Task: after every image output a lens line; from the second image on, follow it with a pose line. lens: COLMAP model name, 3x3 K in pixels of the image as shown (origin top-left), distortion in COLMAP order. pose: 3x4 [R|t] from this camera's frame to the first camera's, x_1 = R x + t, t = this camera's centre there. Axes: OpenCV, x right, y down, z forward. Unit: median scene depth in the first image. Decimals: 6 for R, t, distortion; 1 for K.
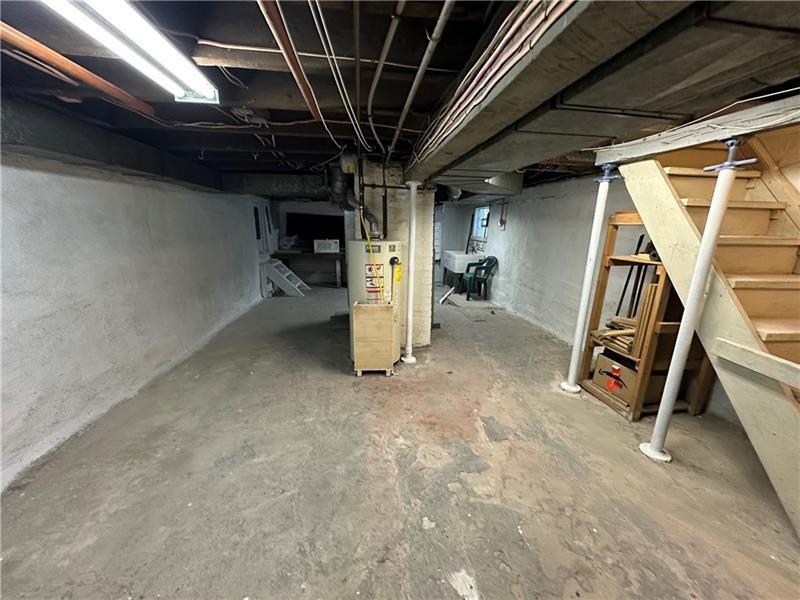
lens RADIAL K [[317.8, 0, 398.7], [0, 317.8, 302.2], [0, 0, 1]] dist [-0.002393, 0.000289]
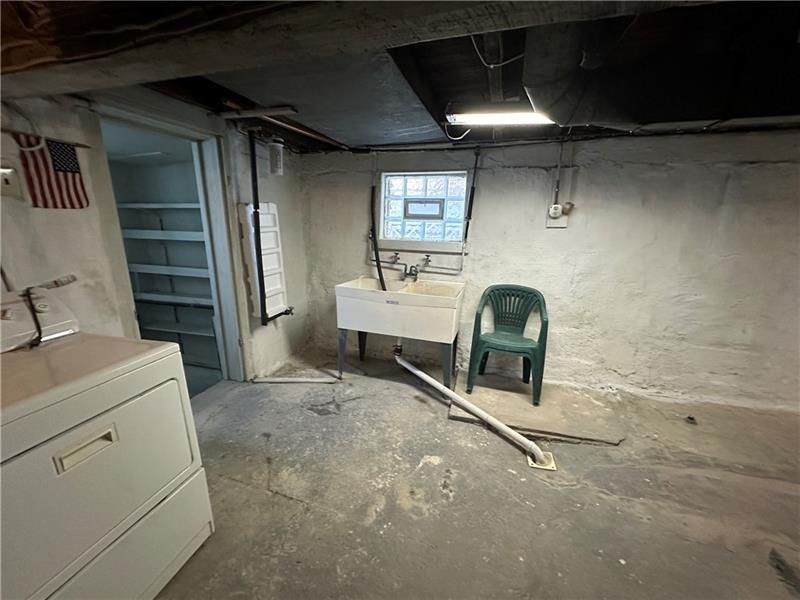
lens RADIAL K [[317.8, 0, 400.3], [0, 317.8, 299.3], [0, 0, 1]] dist [-0.002393, 0.000289]
pose [[0.387583, -0.241989, 0.889506, -0.124206], [0.210307, 0.962695, 0.170263, -0.180059], [-0.897525, 0.121078, 0.424016, 0.735348]]
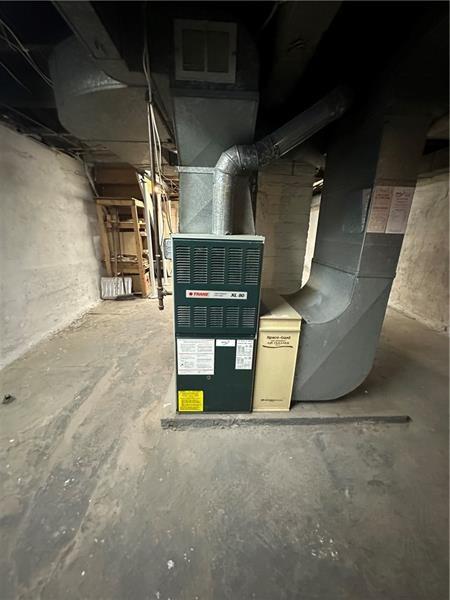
lens RADIAL K [[238.3, 0, 224.4], [0, 238.3, 300.6], [0, 0, 1]] dist [-0.002393, 0.000289]
pose [[-0.994873, -0.068689, 0.074230, 0.008730], [-0.020377, 0.855060, 0.518129, -0.152295], [-0.099061, 0.513959, -0.852075, 0.745156]]
